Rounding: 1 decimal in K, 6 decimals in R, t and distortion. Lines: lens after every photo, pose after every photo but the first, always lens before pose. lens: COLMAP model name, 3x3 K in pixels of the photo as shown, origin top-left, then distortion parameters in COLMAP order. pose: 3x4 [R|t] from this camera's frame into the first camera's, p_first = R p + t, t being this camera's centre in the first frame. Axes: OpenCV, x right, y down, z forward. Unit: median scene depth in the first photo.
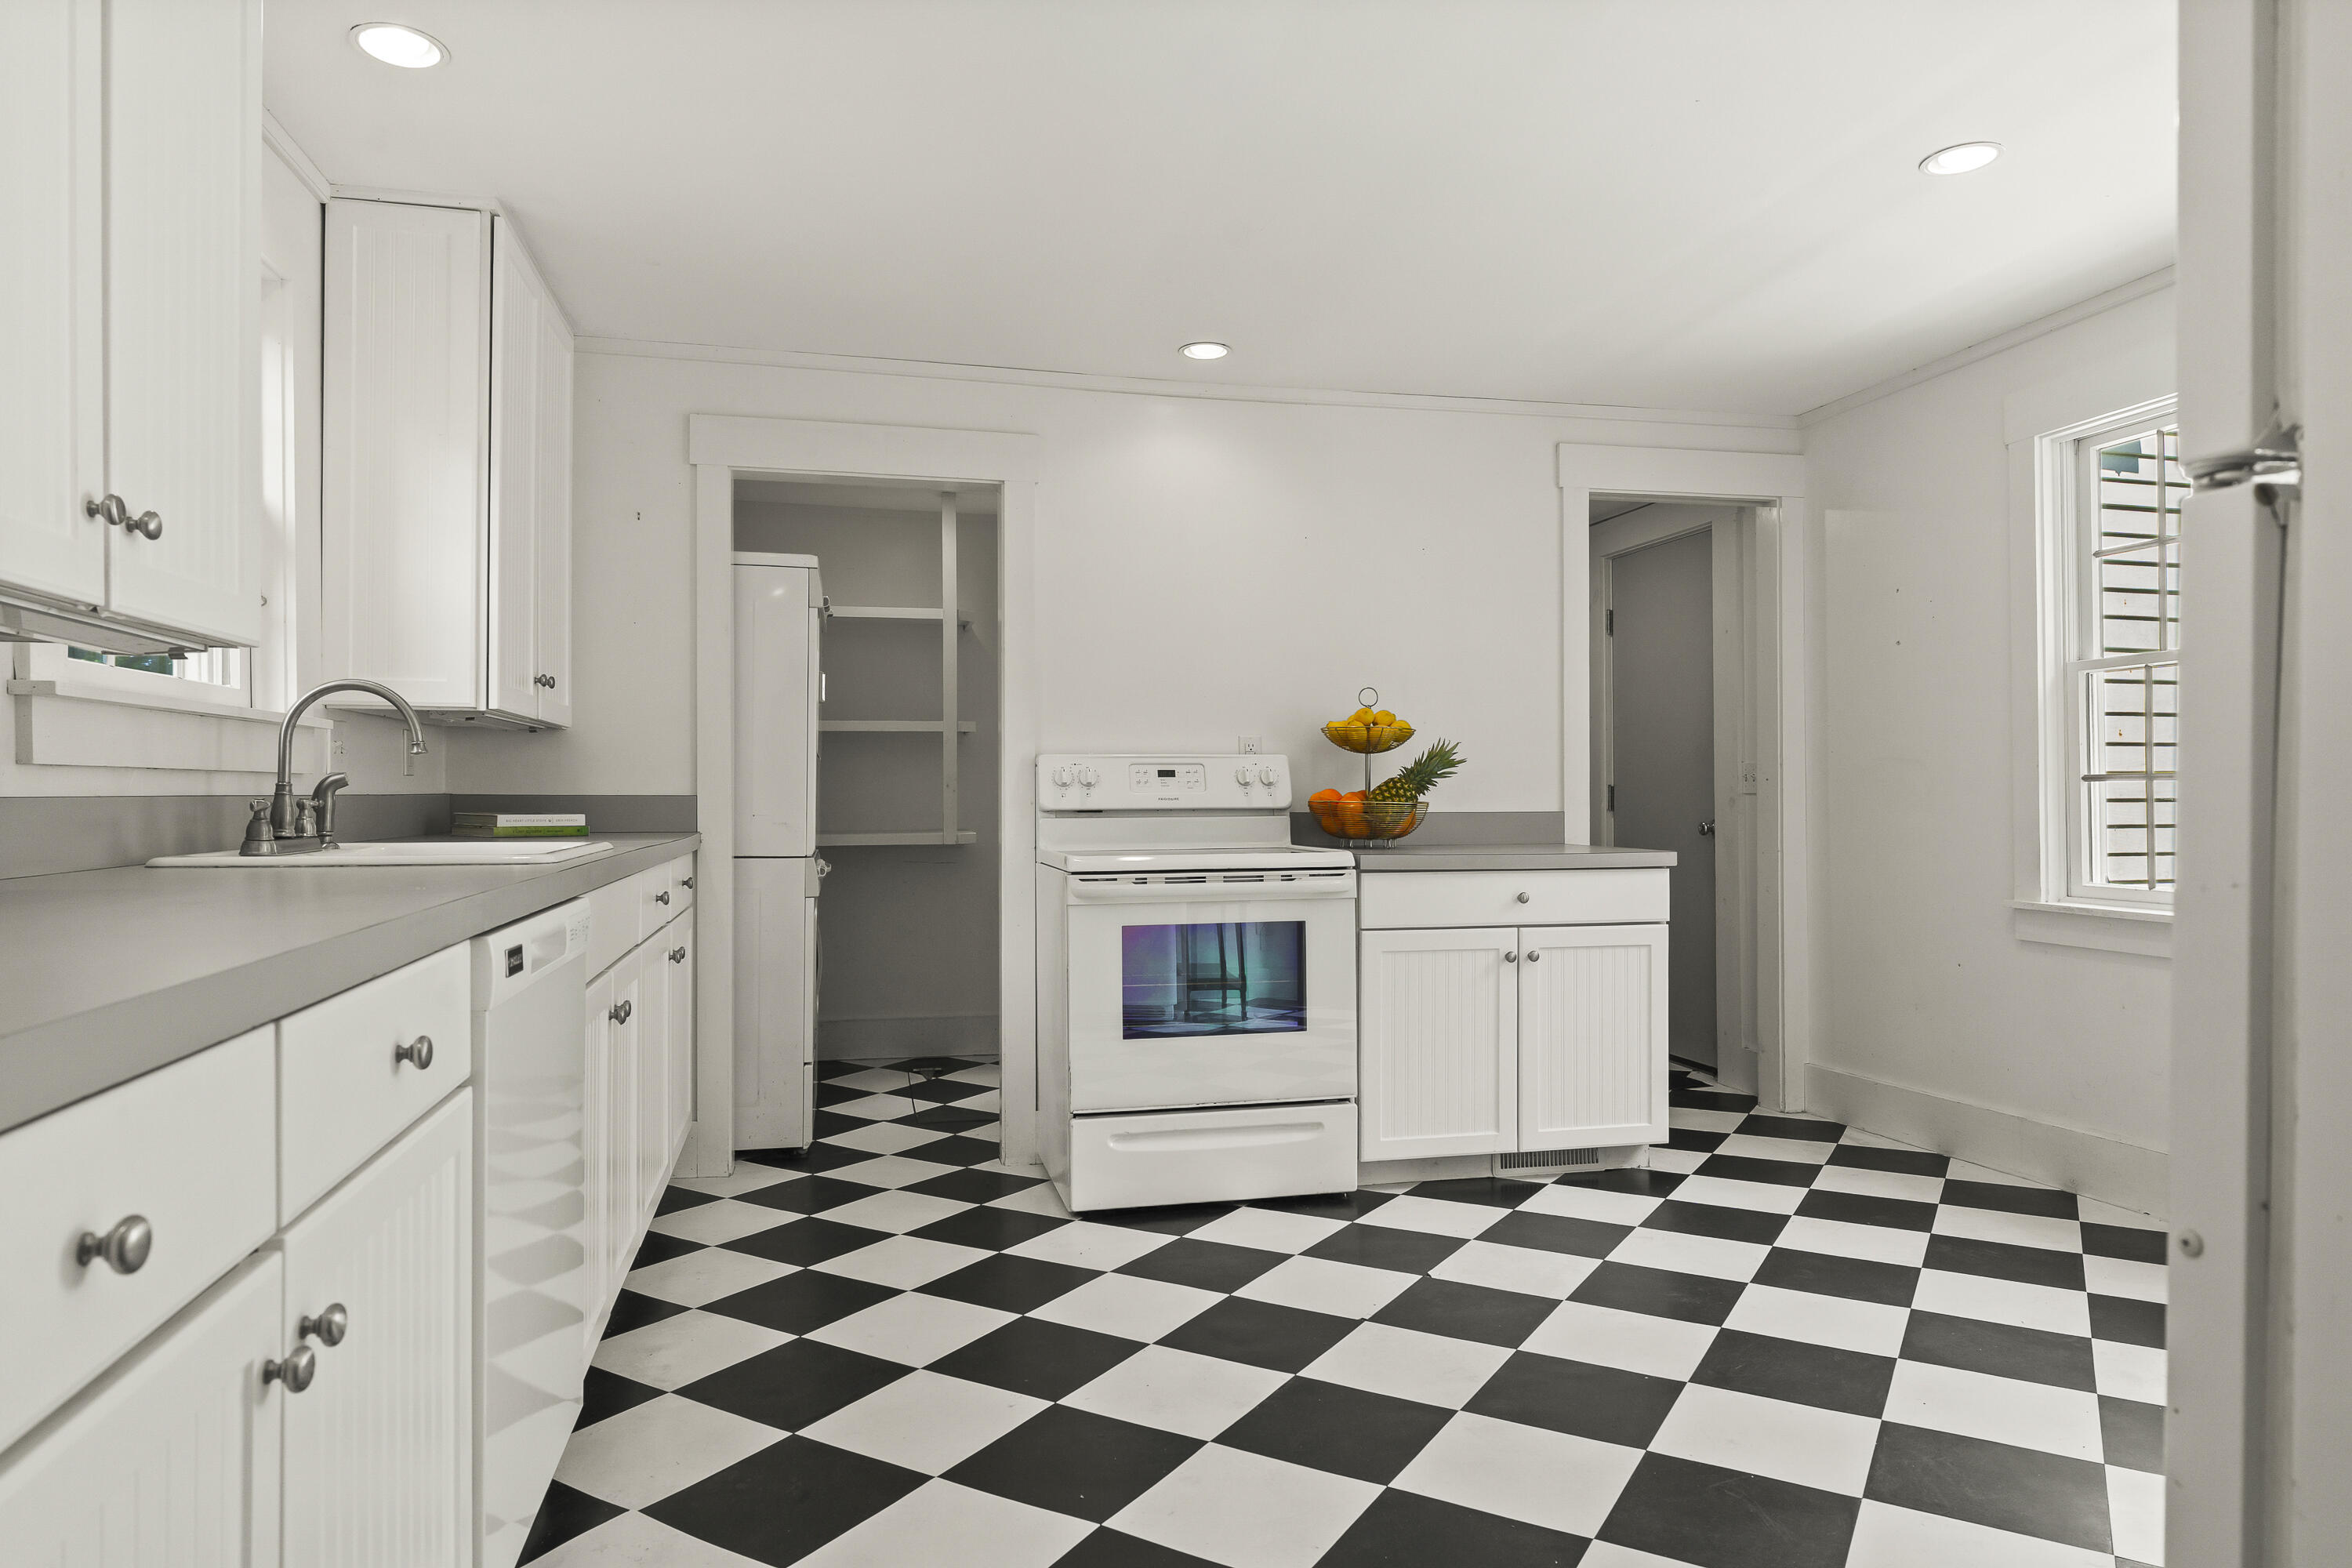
lens RADIAL K [[1481.0, 0, 1178.3], [0, 1481.0, 784.7], [0, 0, 1]] dist [-0.004075, -0.000406]
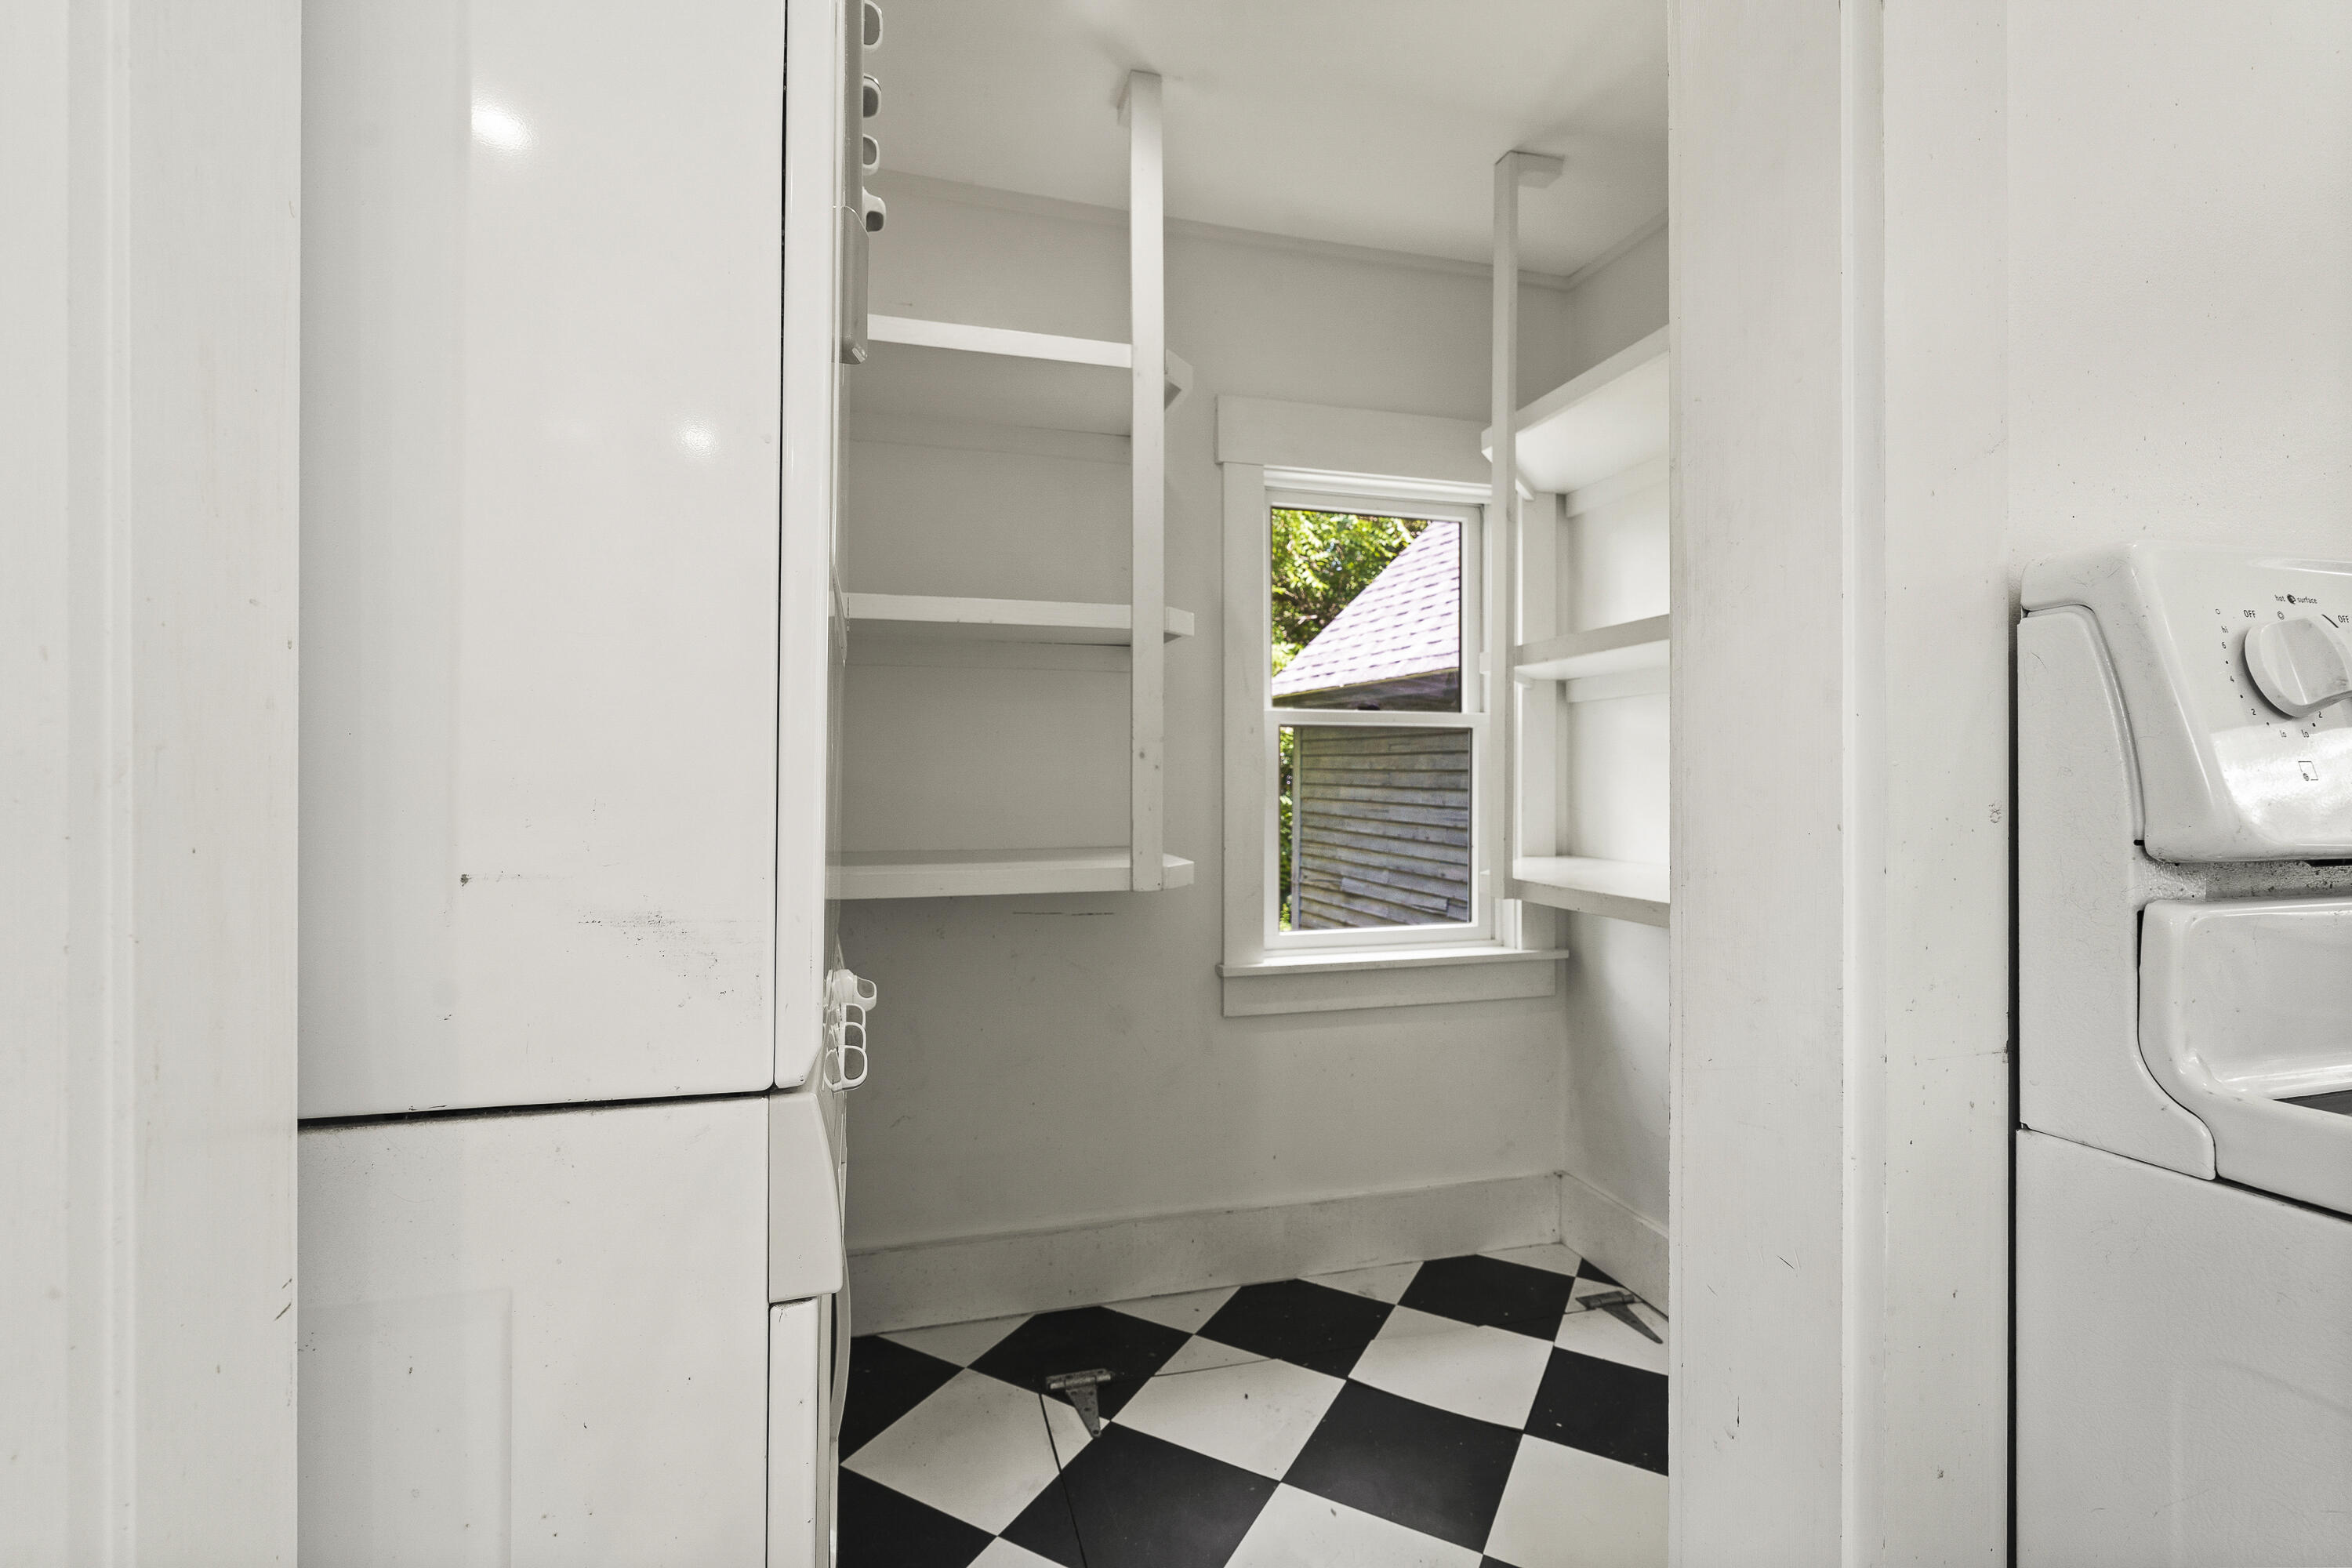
lens RADIAL K [[1059.4, 0, 1181.4], [0, 1059.4, 789.1], [0, 0, 1]] dist [0.000253, -0.000215]
pose [[0.997581, 0.004140, 0.069386, -0.203013], [-0.004879, 0.999933, 0.010486, 0.009355], [-0.069338, -0.010799, 0.997535, 0.841173]]
